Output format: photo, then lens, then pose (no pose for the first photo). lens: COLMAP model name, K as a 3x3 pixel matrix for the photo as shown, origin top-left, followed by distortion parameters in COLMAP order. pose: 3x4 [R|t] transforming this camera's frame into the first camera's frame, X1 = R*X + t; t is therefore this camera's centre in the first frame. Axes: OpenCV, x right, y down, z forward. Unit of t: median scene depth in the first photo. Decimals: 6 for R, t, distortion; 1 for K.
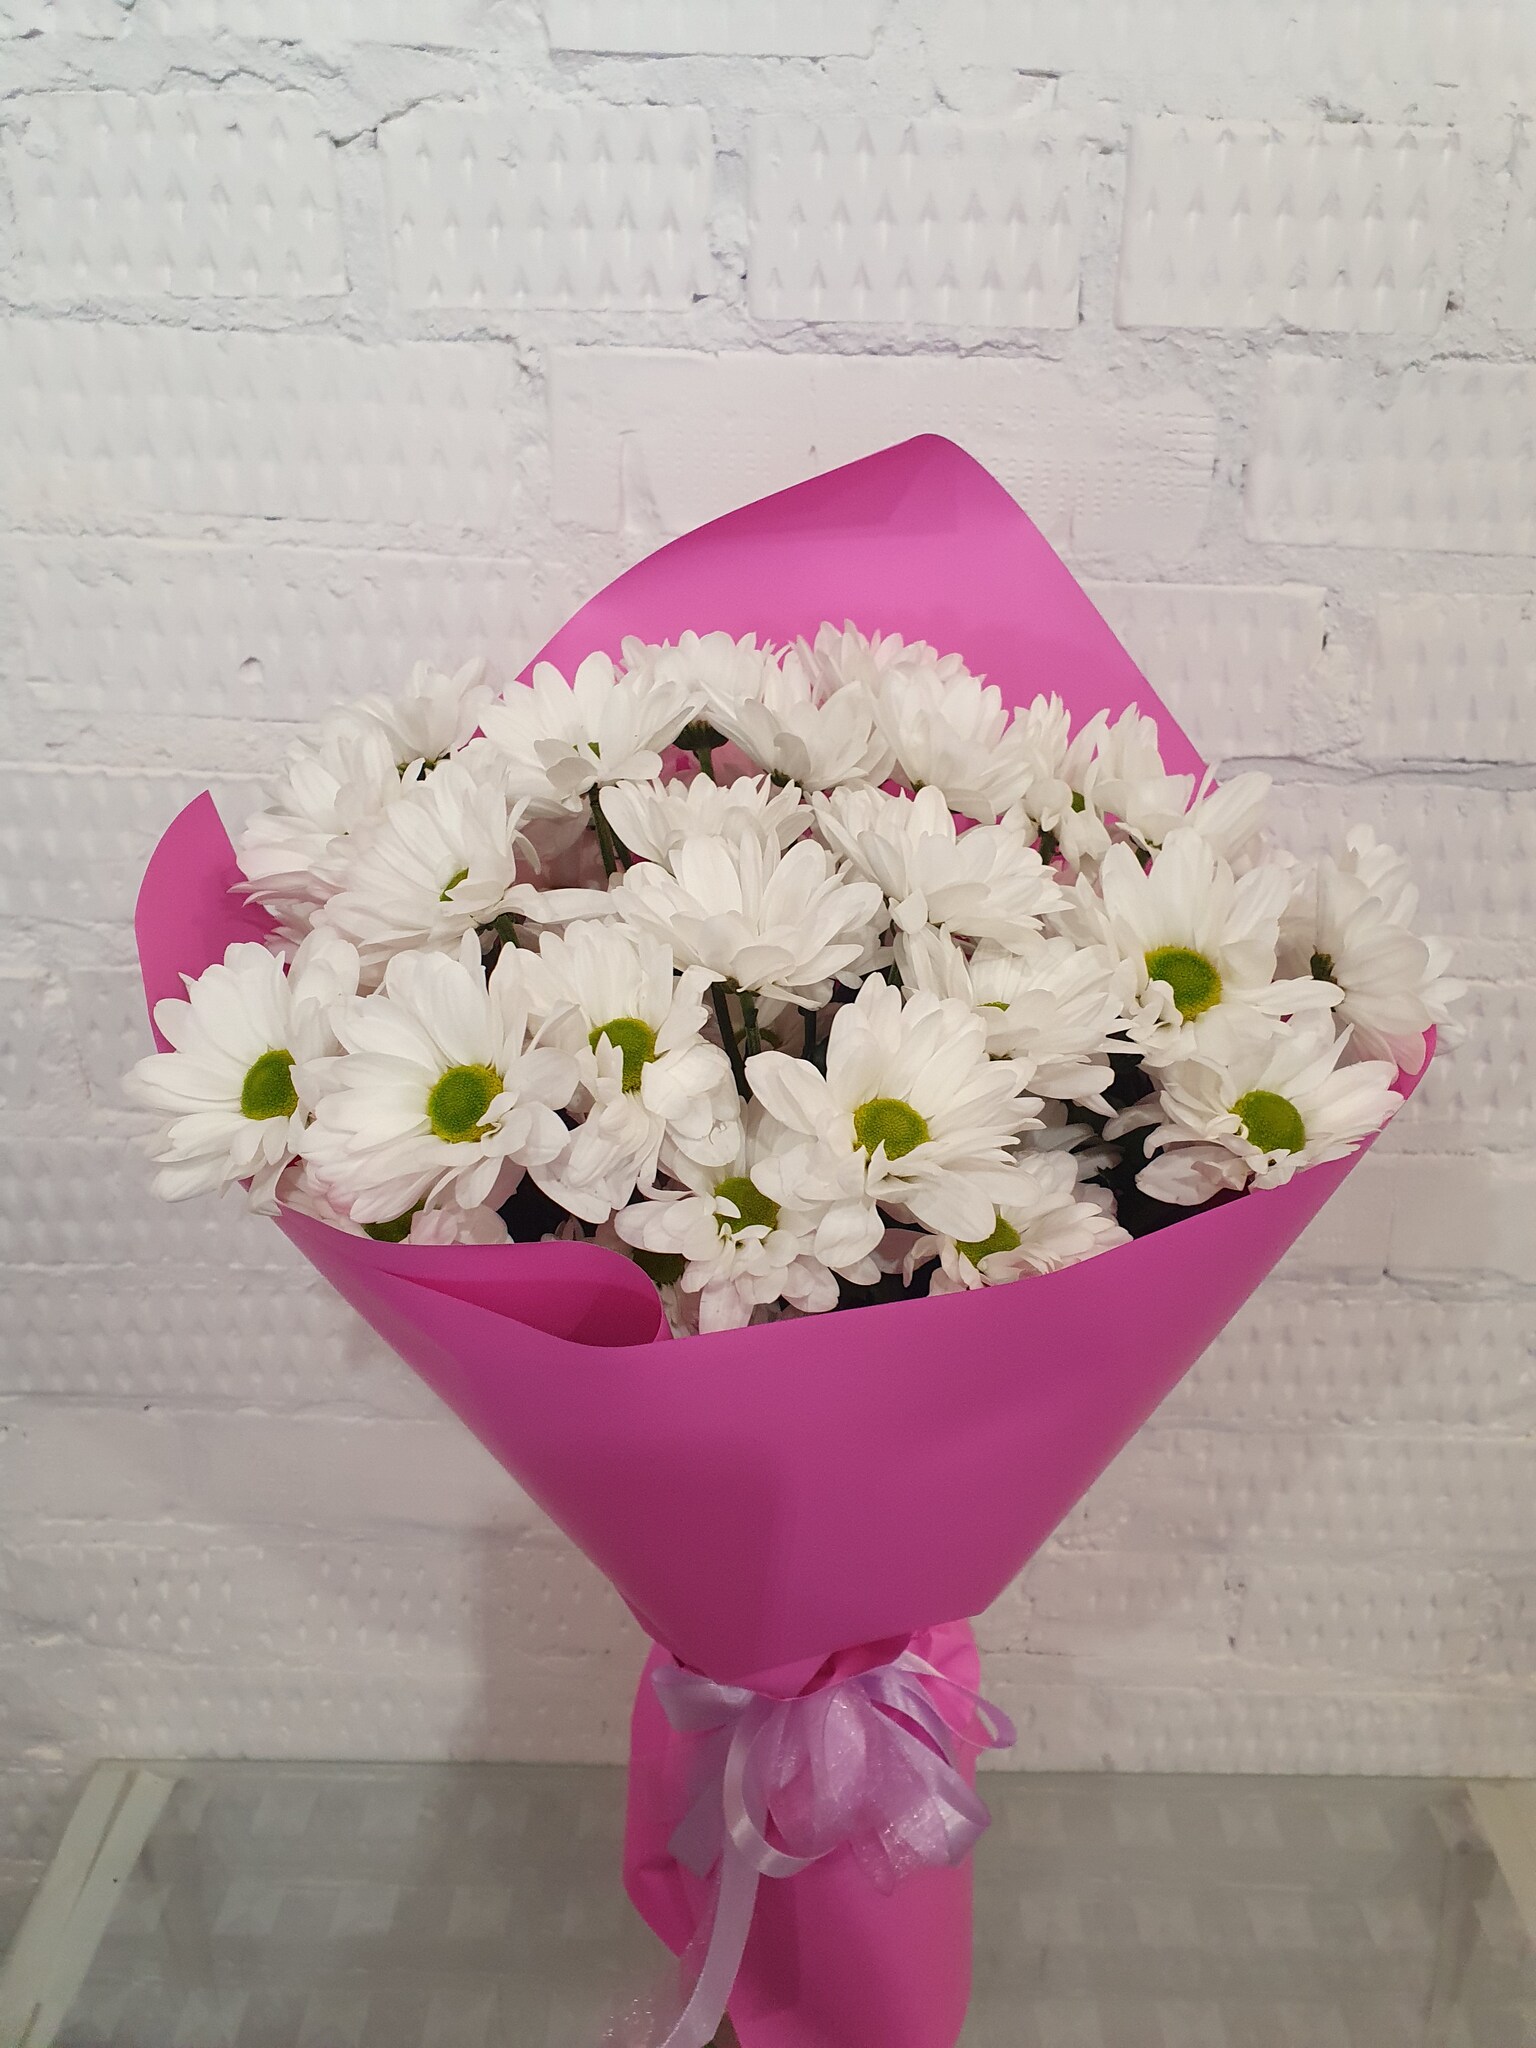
lens RADIAL K [[1632.0, 0, 779.7], [0, 1632.0, 1023.2], [0, 0, 1]] dist [-0.029774, 0.067867]
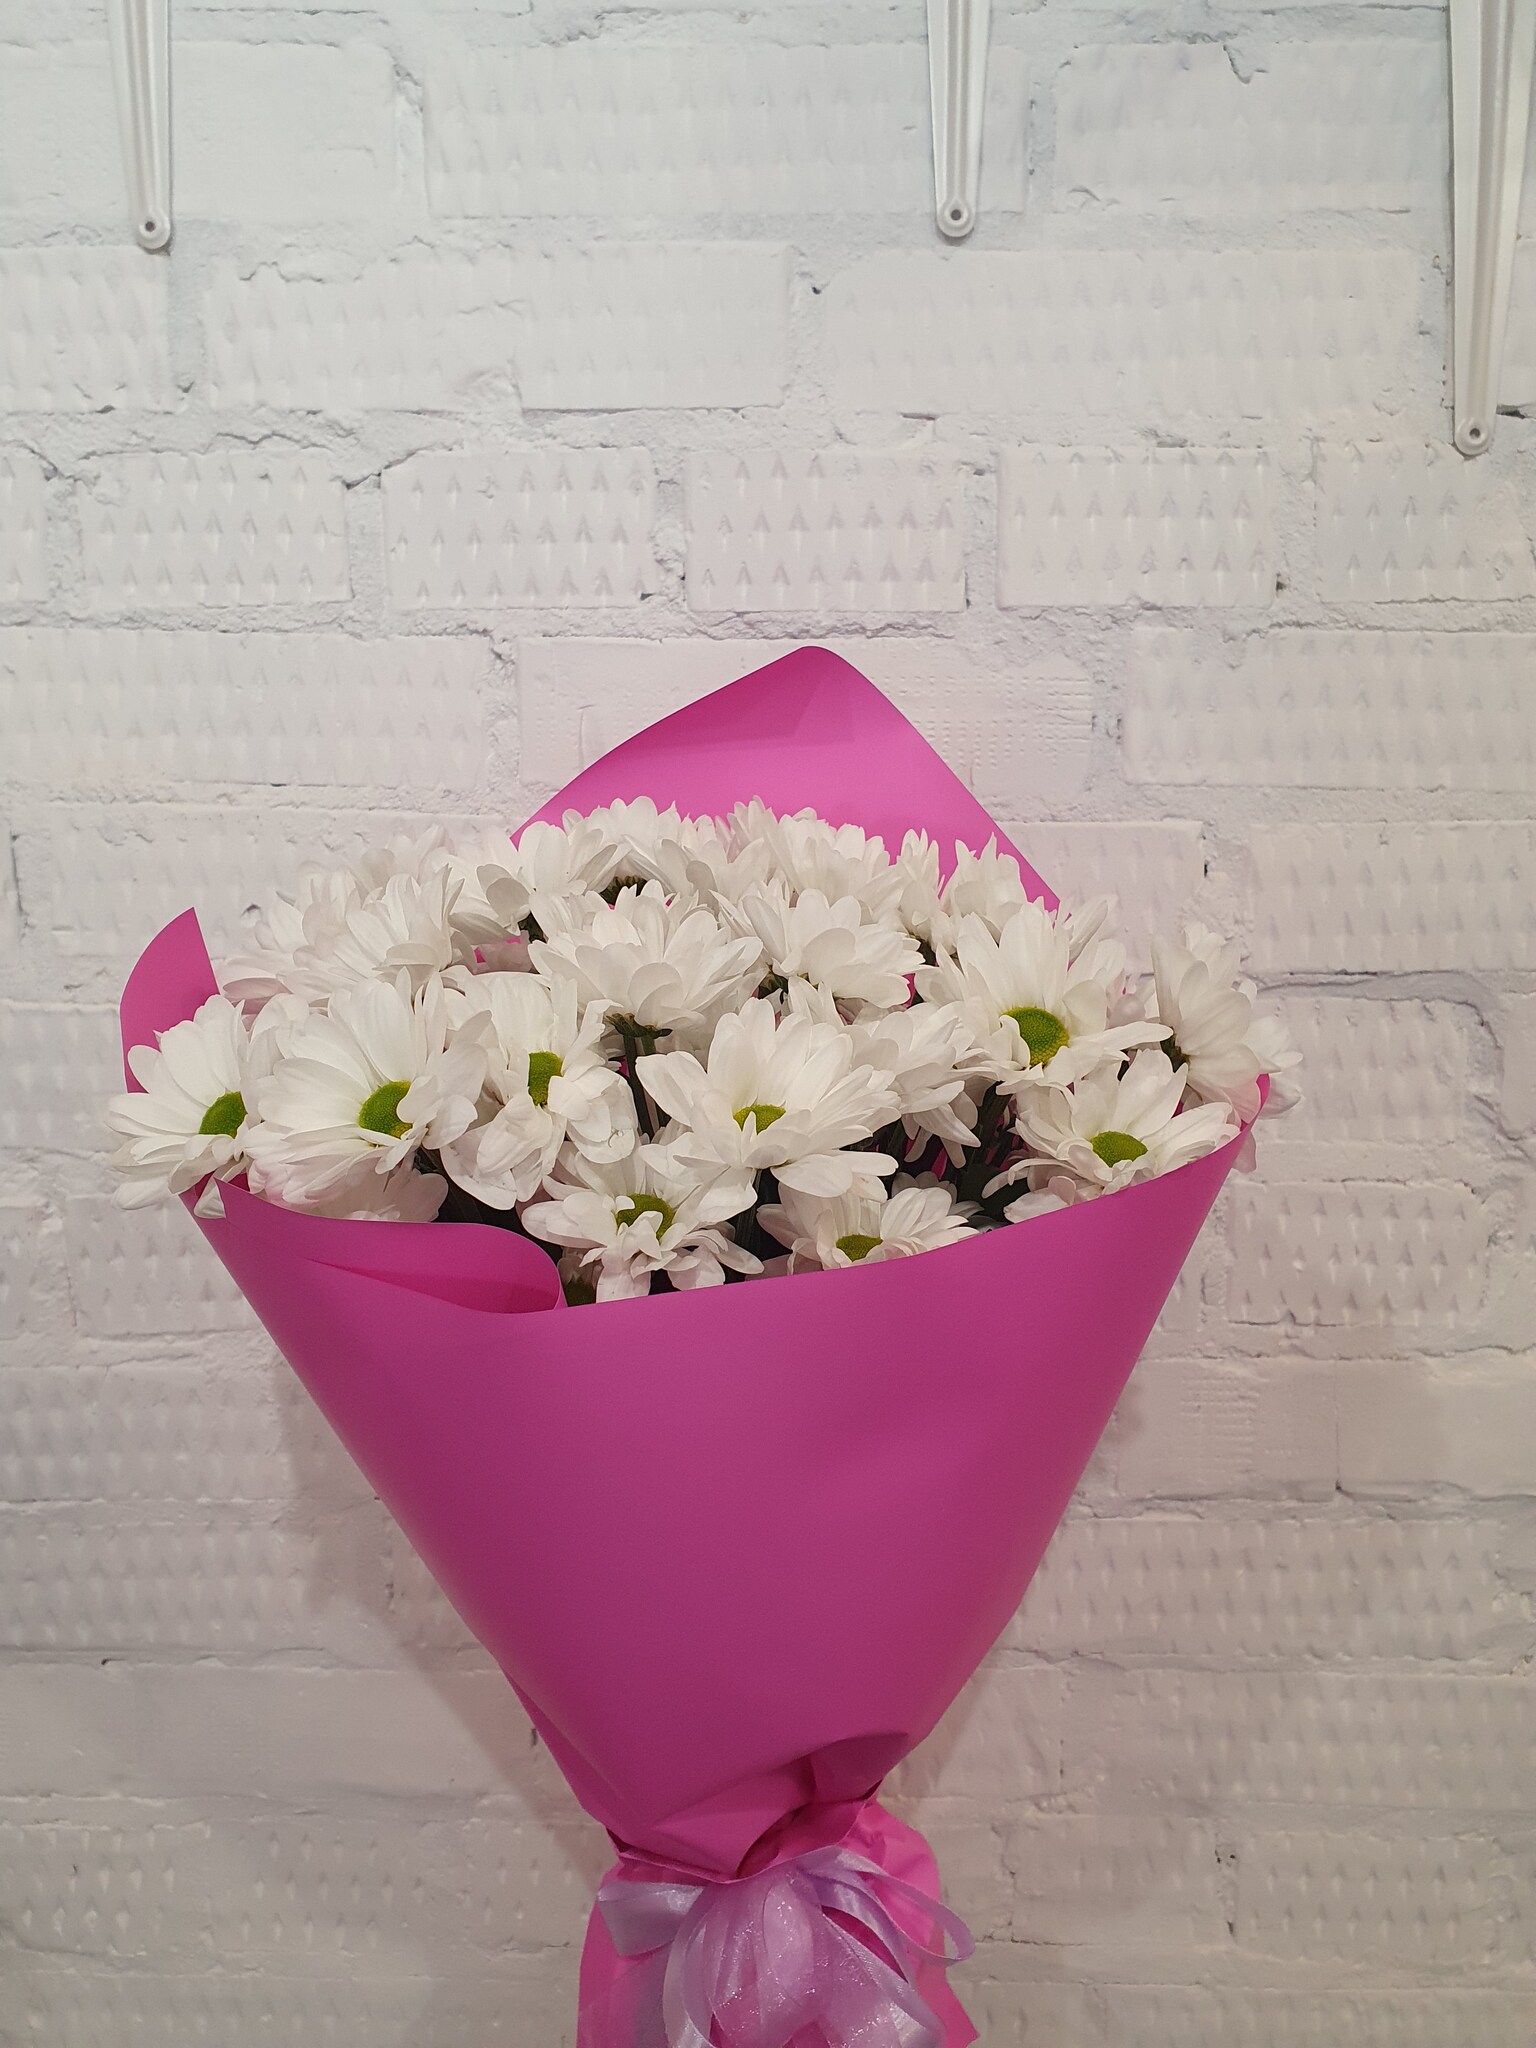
lens RADIAL K [[1630.9, 0, 770.2], [0, 1630.9, 1048.1], [0, 0, 1]] dist [-0.032344, 0.070474]
pose [[0.999672, -0.020541, -0.015314, 0.051910], [0.015947, 0.966659, -0.255572, 0.174529], [0.020054, 0.255243, 0.966669, -0.058833]]
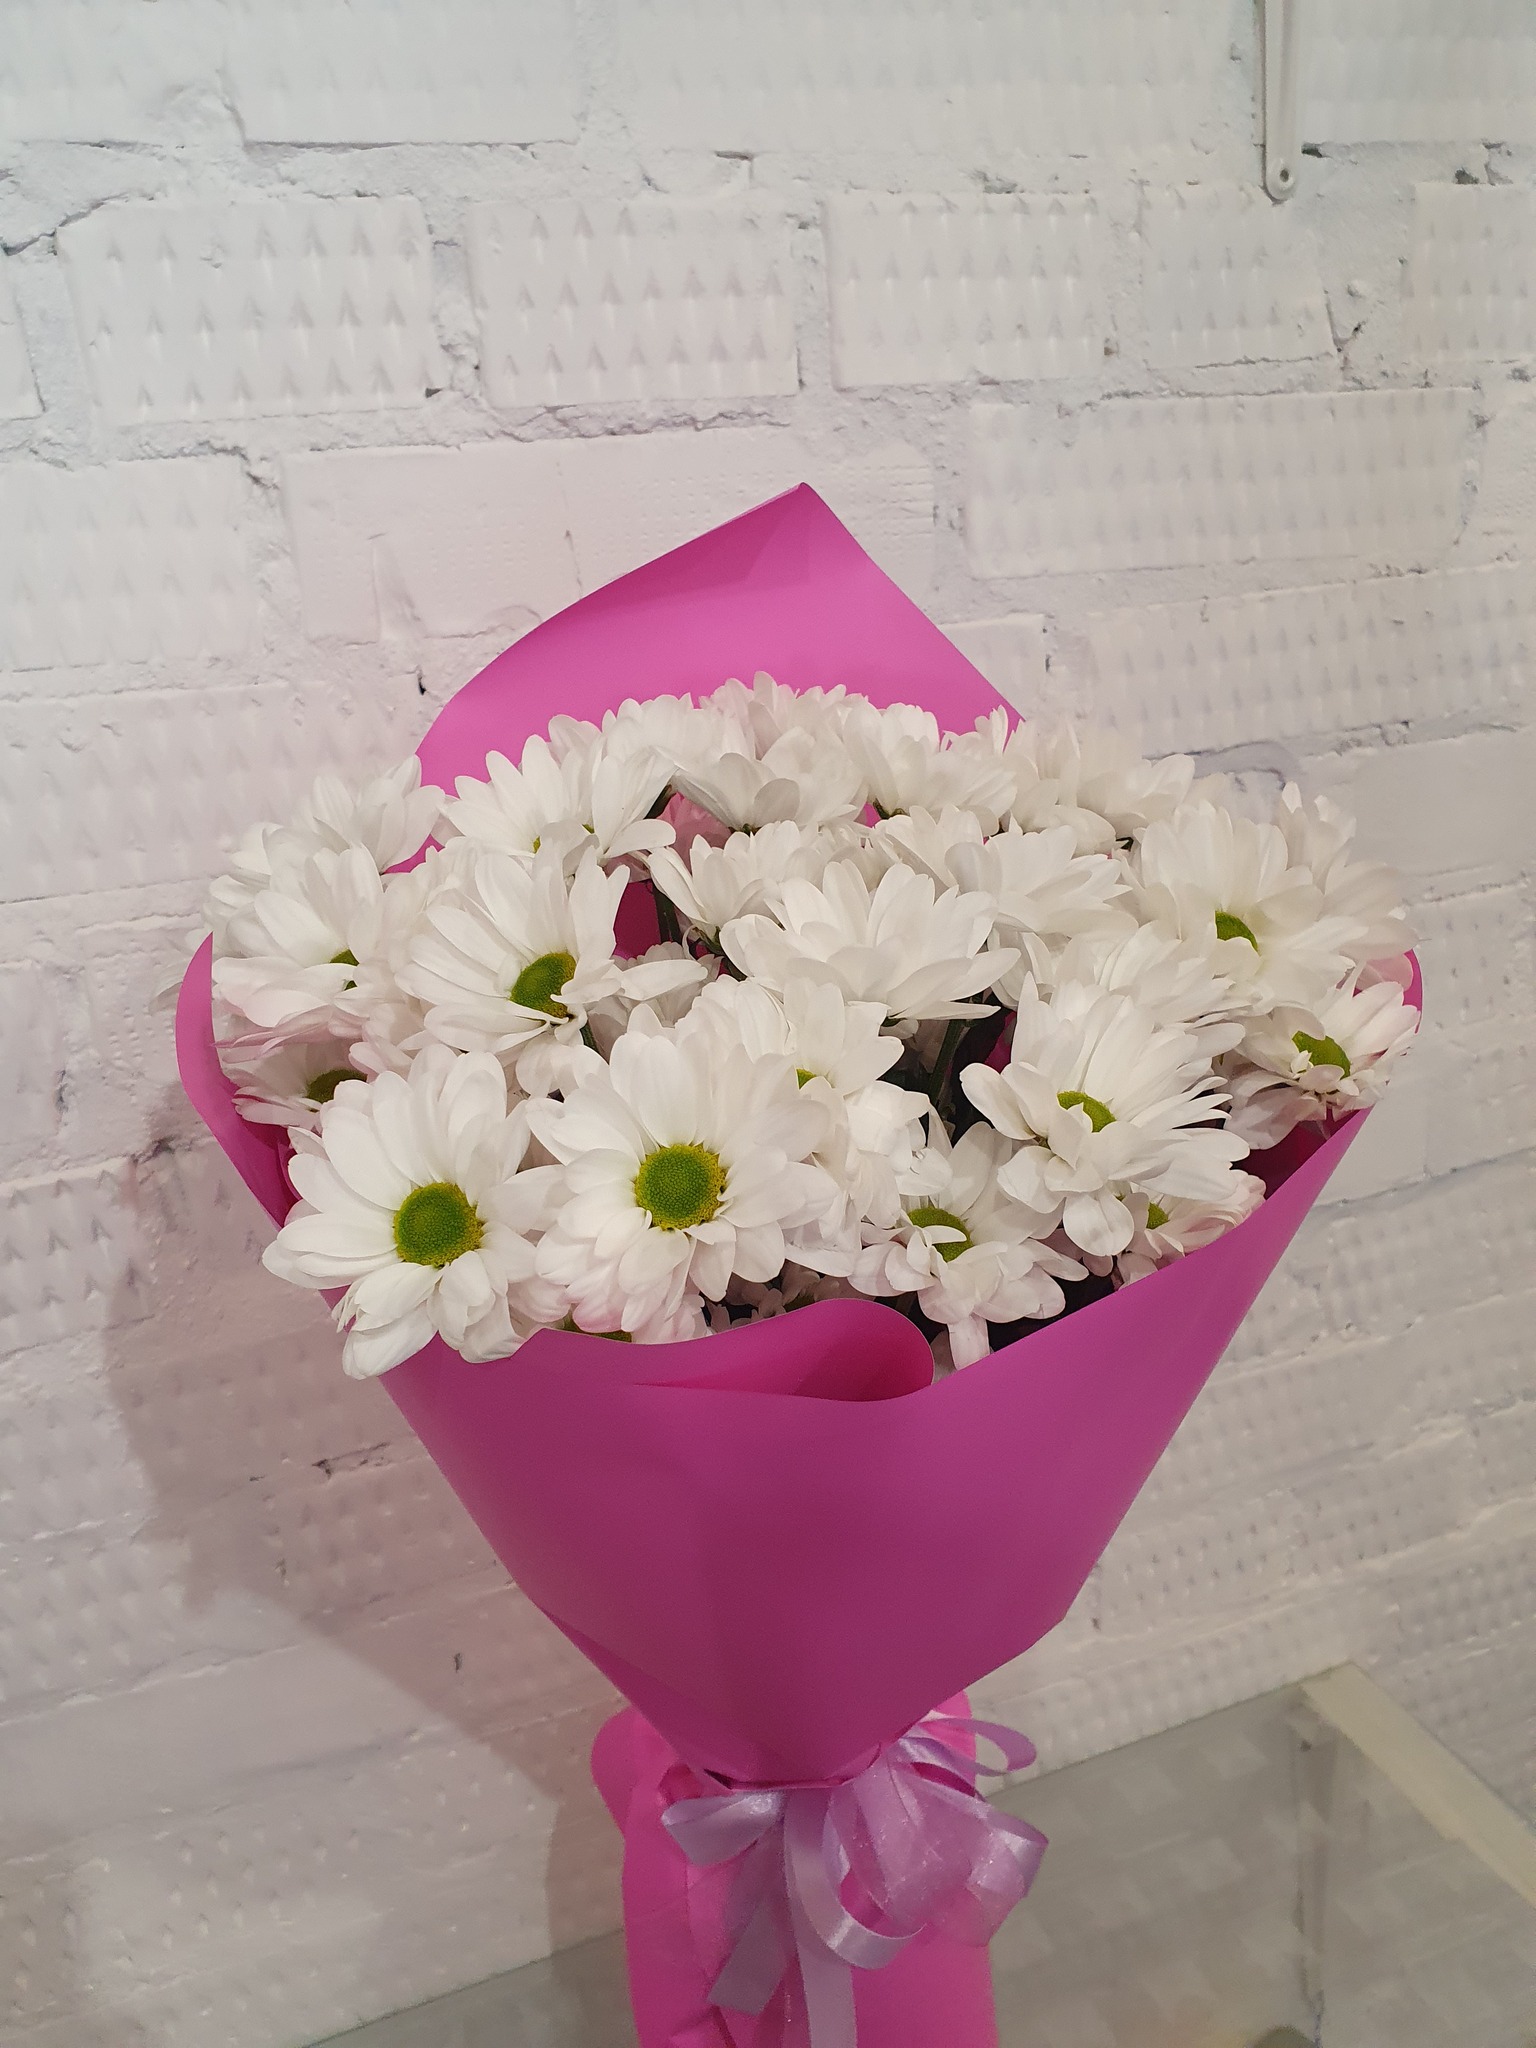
lens RADIAL K [[1630.9, 0, 756.5], [0, 1630.9, 1071.0], [0, 0, 1]] dist [-0.032344, 0.070474]
pose [[0.929853, -0.199908, 0.308885, -0.244581], [0.215694, 0.976305, -0.017456, 0.006670], [-0.298076, 0.082856, 0.950939, 0.056776]]
